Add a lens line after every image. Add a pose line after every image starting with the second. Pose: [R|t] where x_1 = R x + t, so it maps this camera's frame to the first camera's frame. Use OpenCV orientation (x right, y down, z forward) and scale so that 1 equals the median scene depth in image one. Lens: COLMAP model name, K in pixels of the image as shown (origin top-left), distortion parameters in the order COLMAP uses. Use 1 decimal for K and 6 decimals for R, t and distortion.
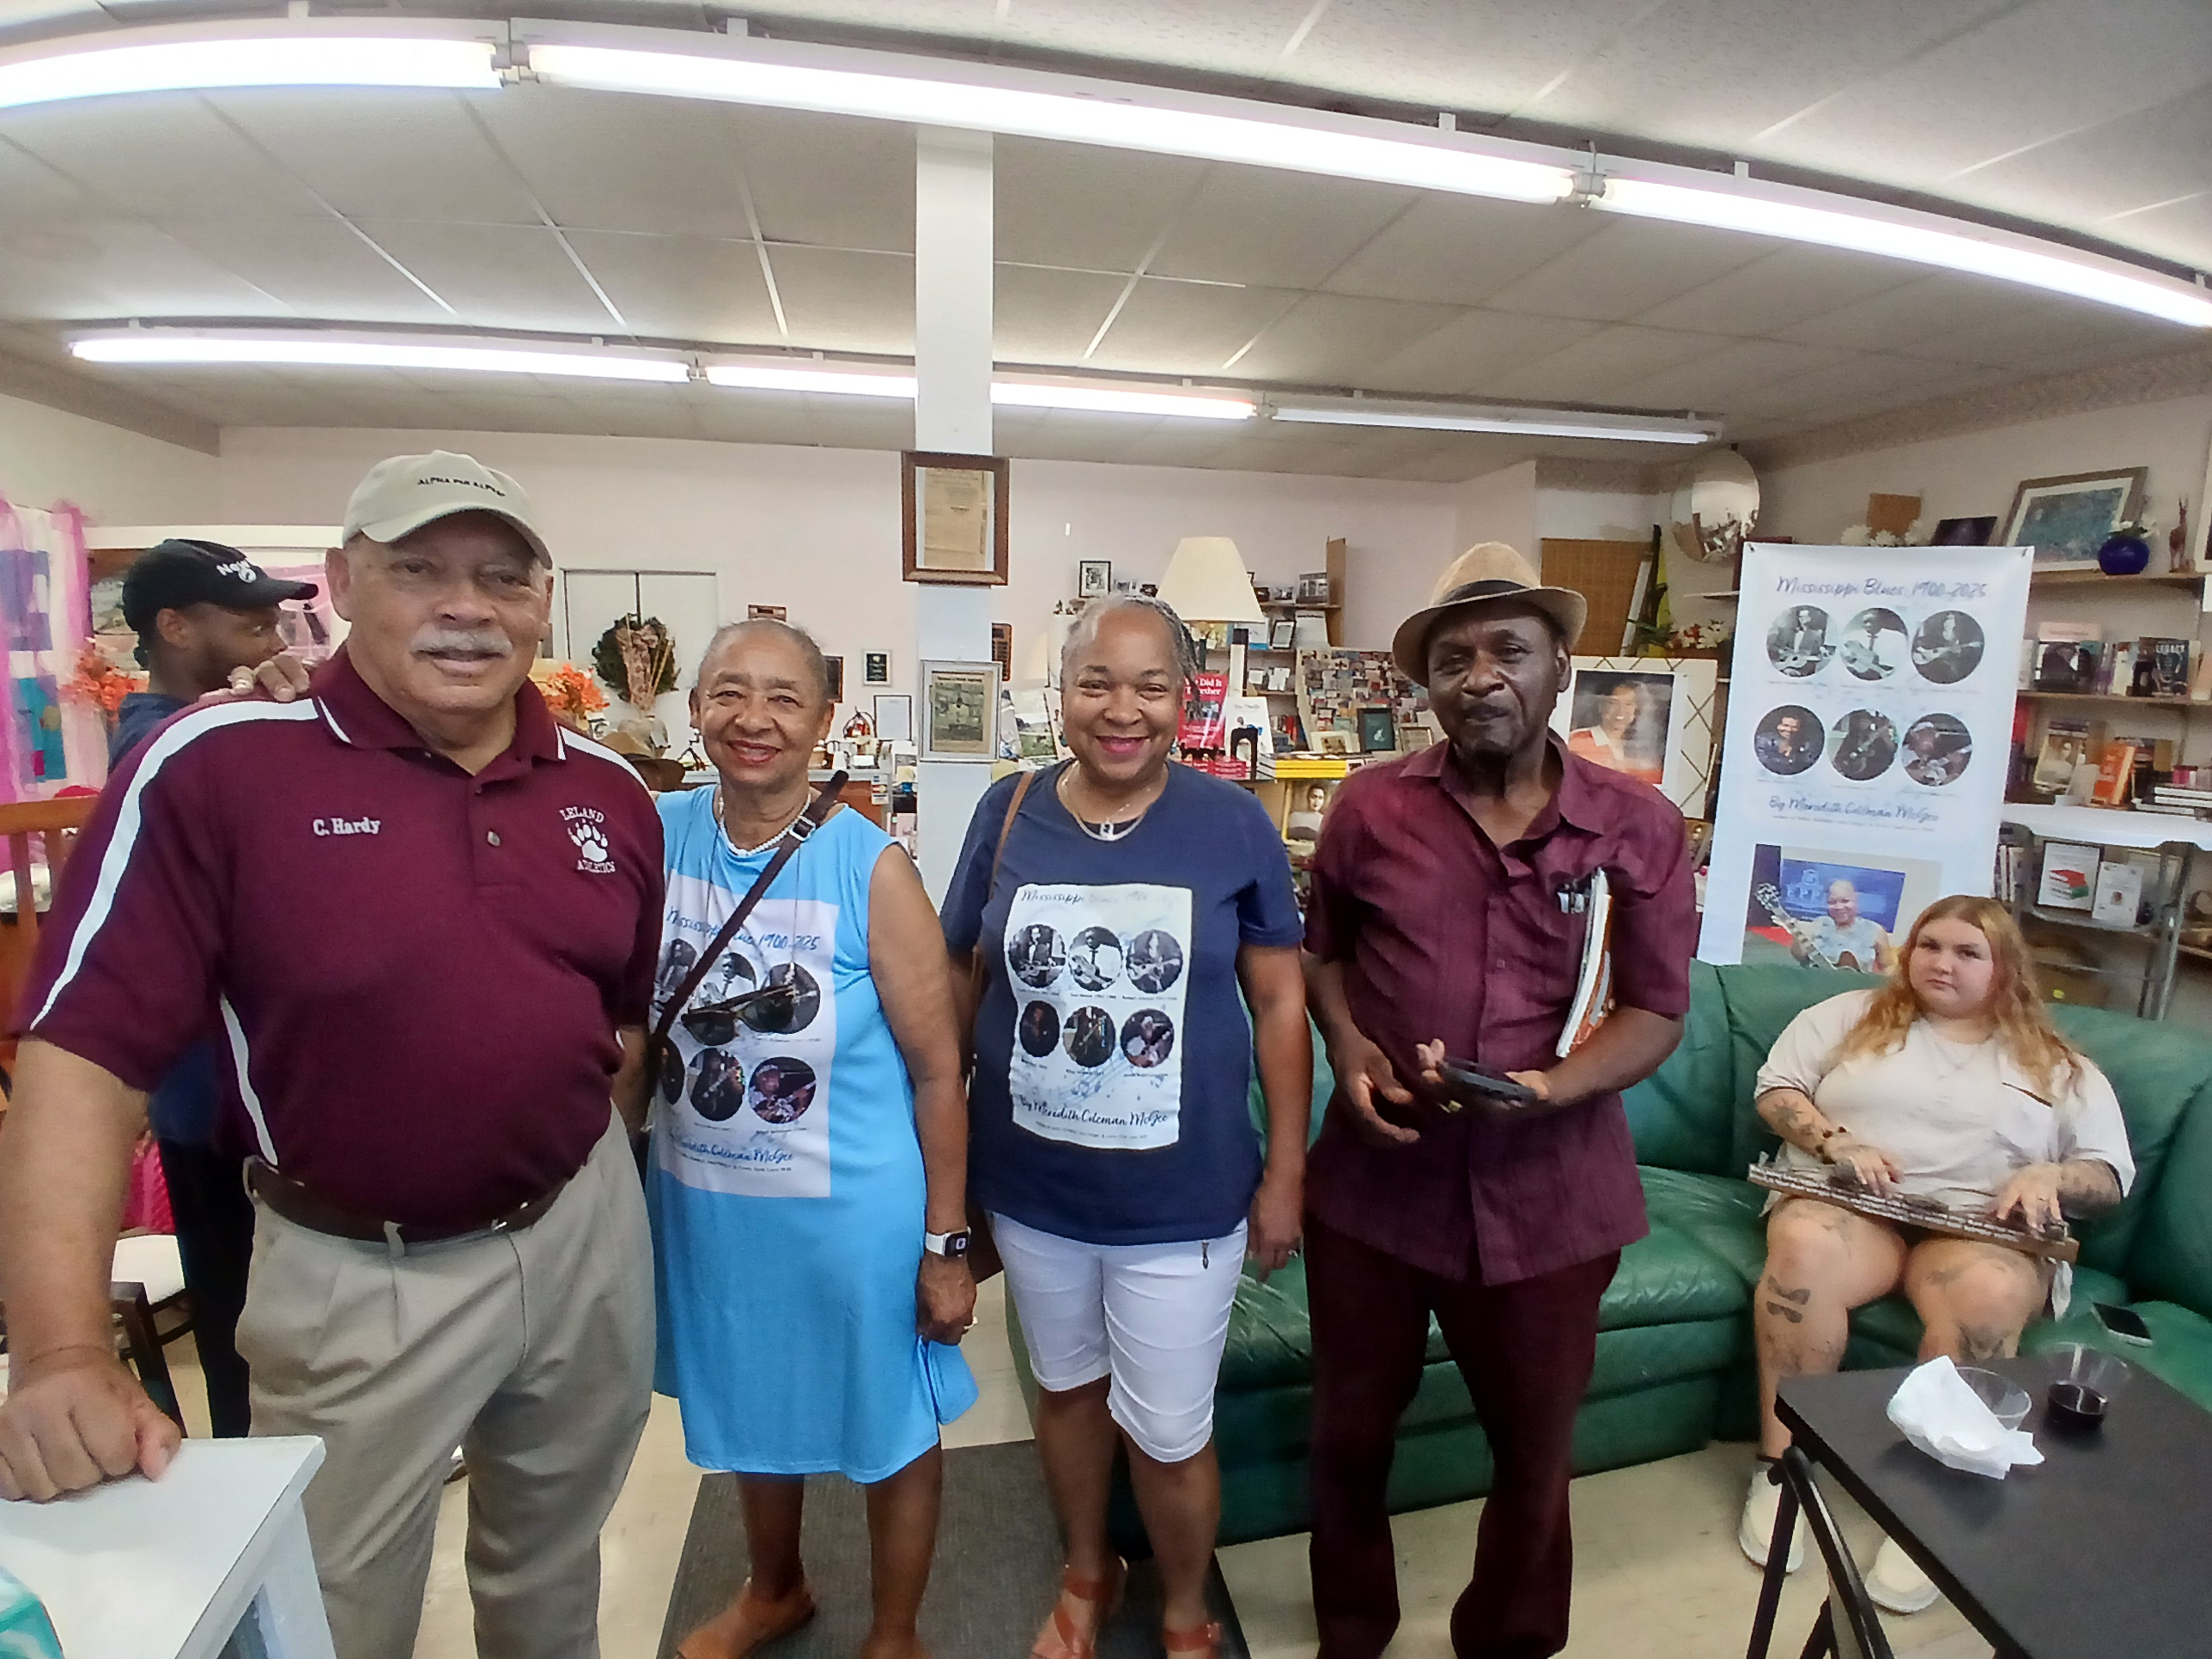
lens RADIAL K [[1121.2, 0, 1121.7], [0, 1121.2, 859.0], [0, 0, 1]] dist [-0.036438, -0.016526]
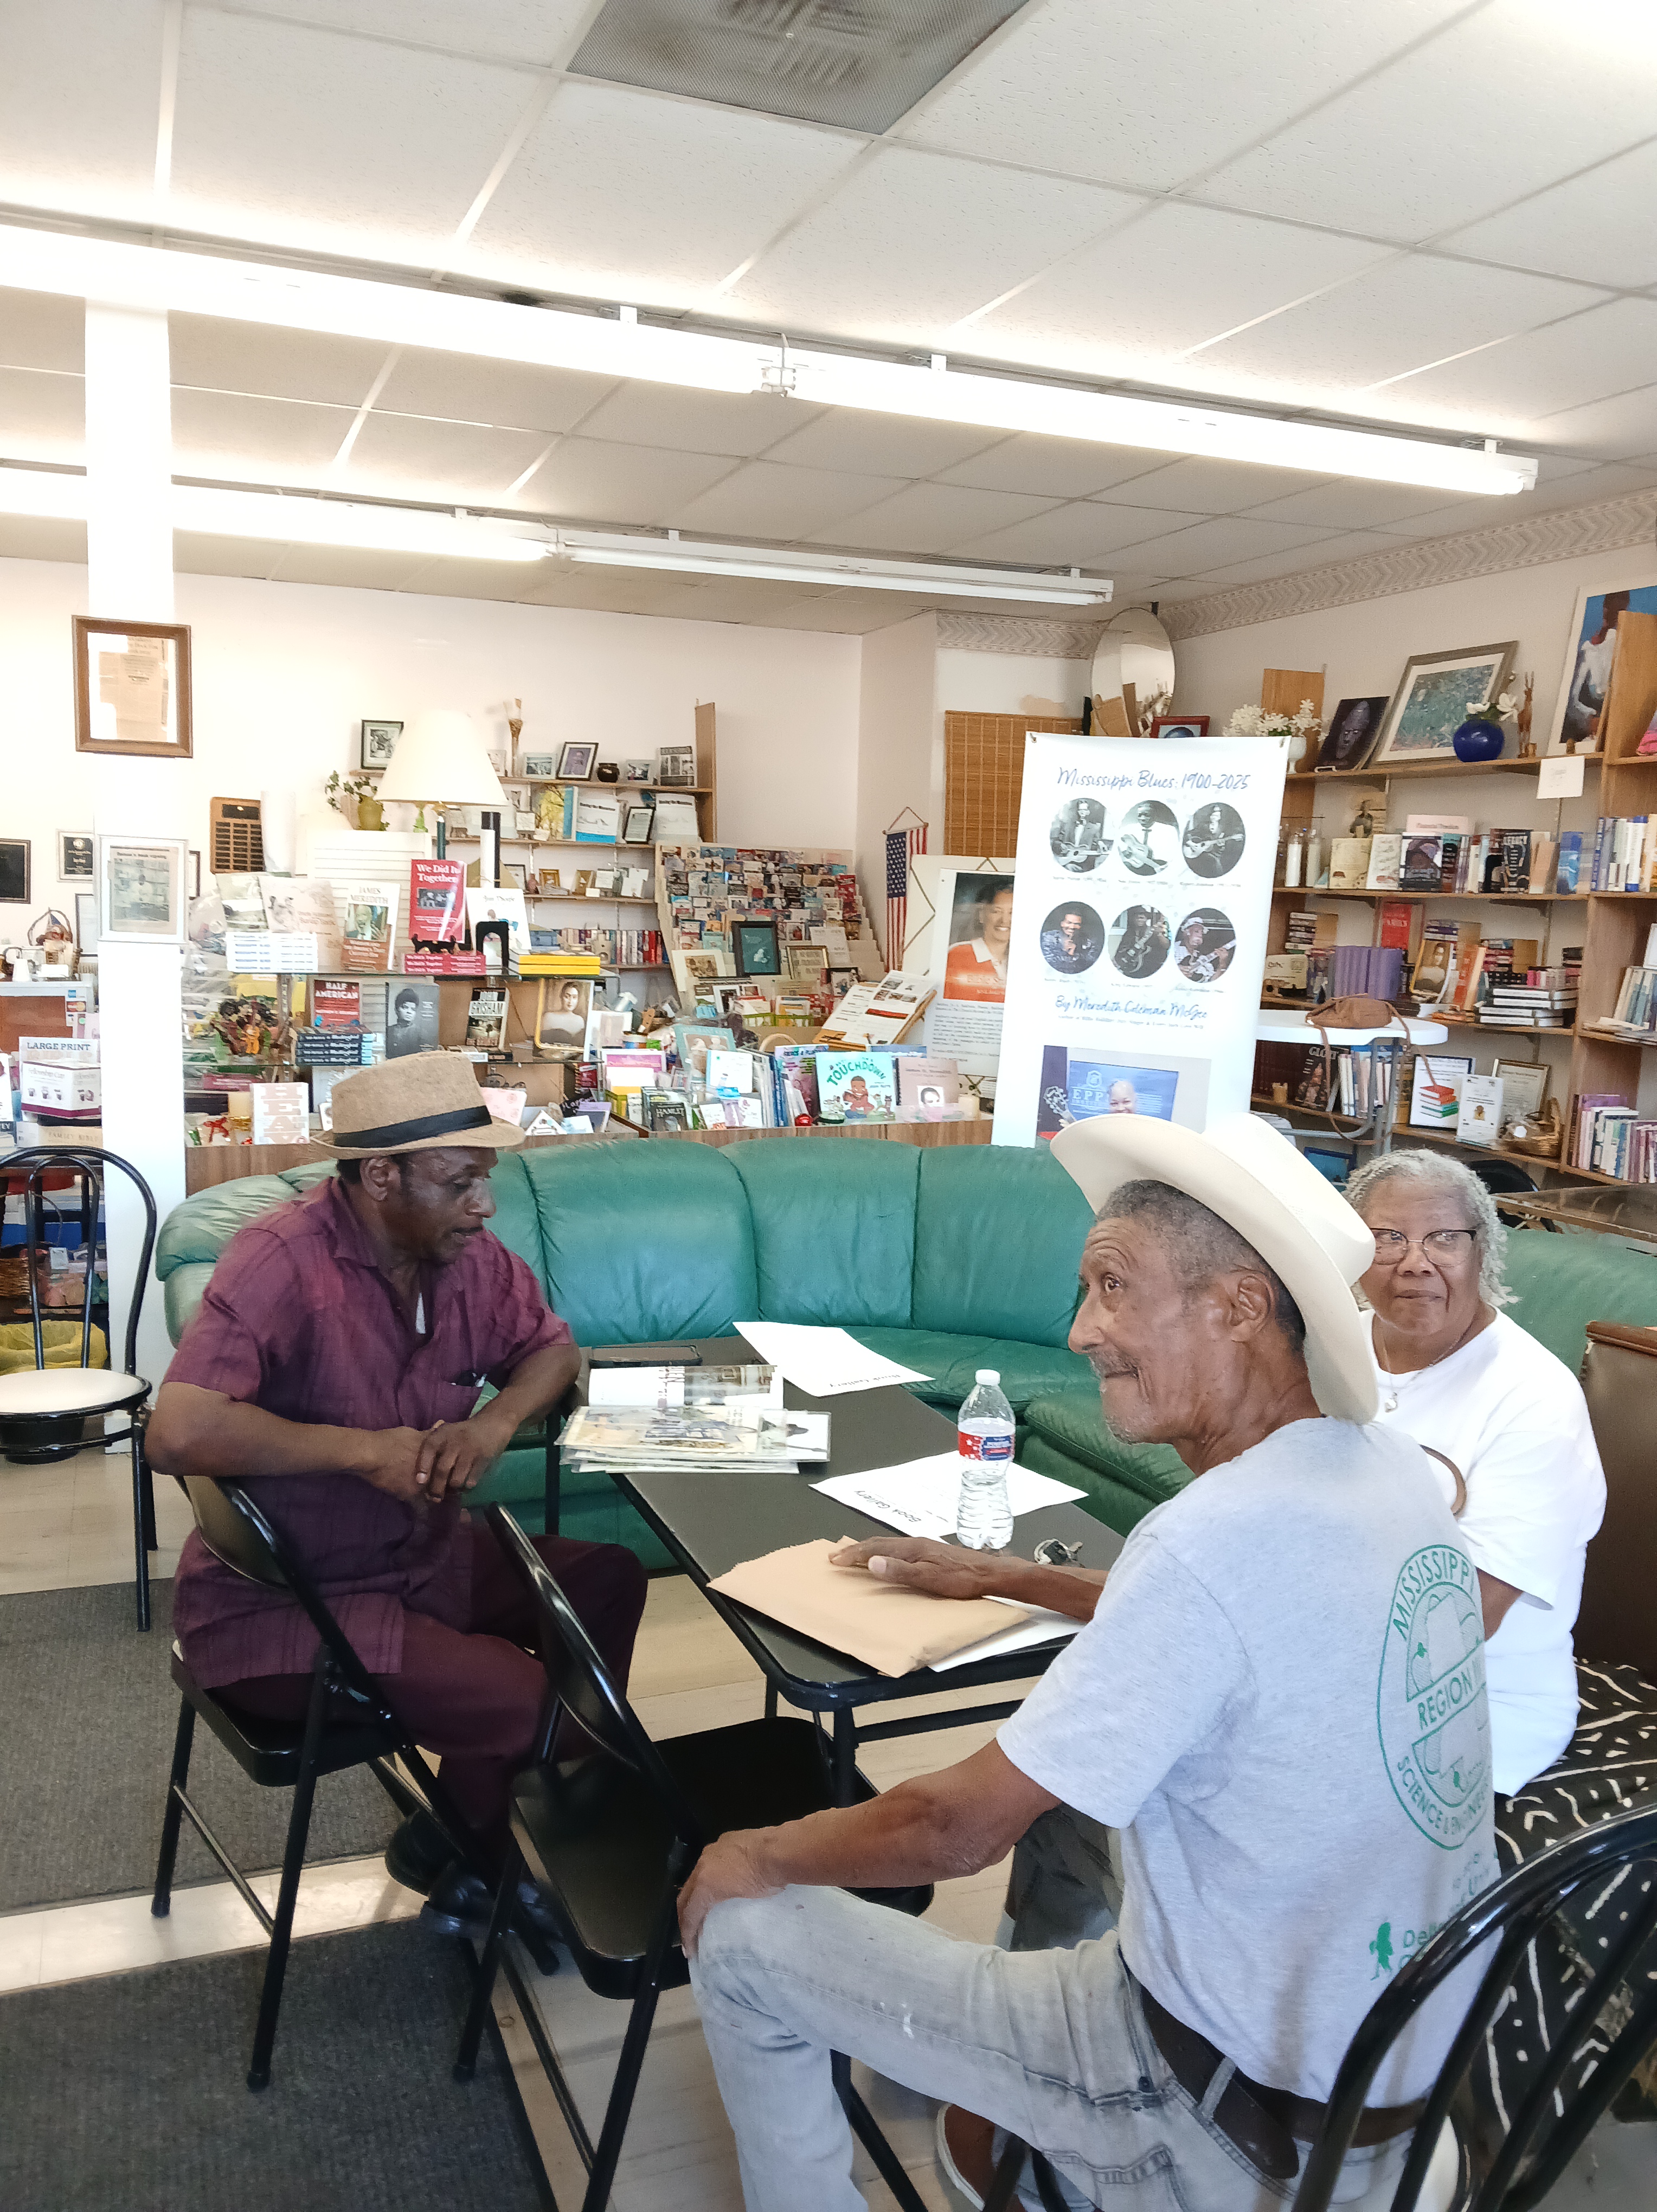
lens RADIAL K [[1740.8, 0, 835.0], [0, 1740.8, 1151.9], [0, 0, 1]] dist [0.046263, -0.094756]
pose [[0.984794, -0.012255, 0.173291, 0.134548], [0.015086, 0.999773, -0.015028, 0.095629], [-0.173068, 0.017414, 0.984756, -0.438810]]
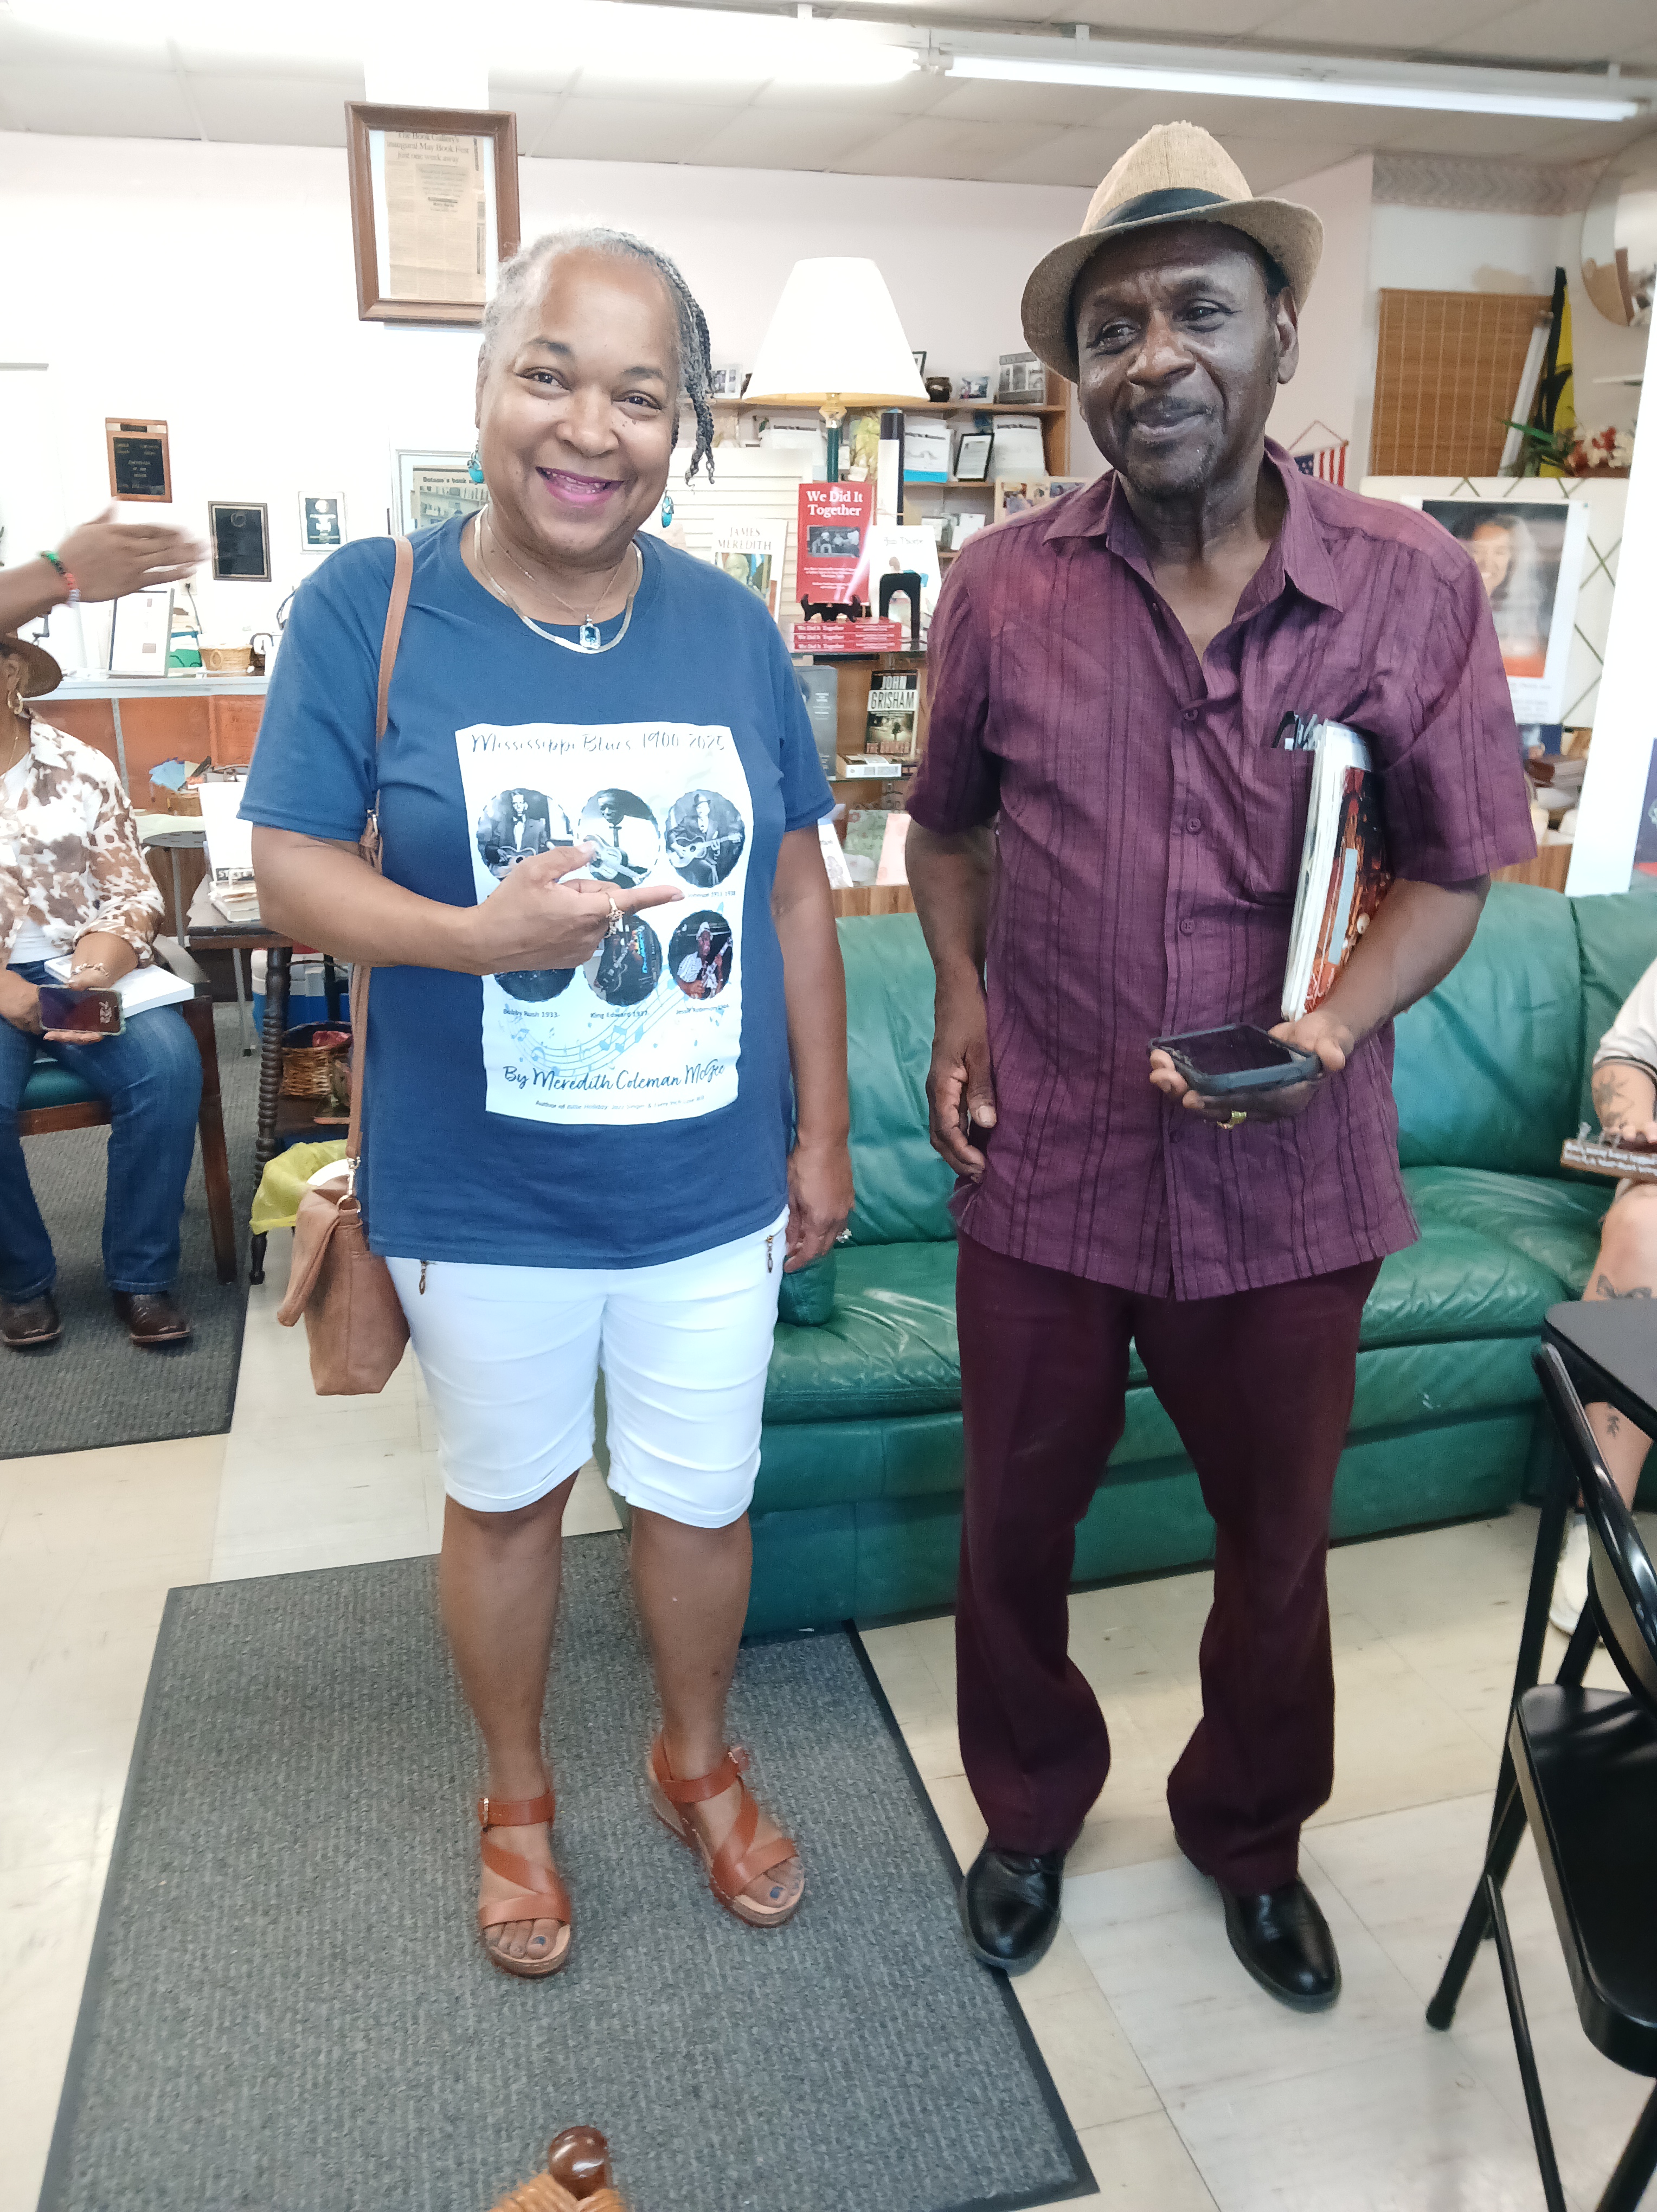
lens RADIAL K [[1740.8, 0, 847.6], [0, 1740.8, 1142.5], [0, 0, 1]] dist [0.046263, -0.094756]
pose [[0.997921, -0.031585, 0.056180, 0.010631], [0.022404, 0.987325, 0.157125, 0.050793], [-0.060431, -0.155540, 0.985979, -0.068470]]
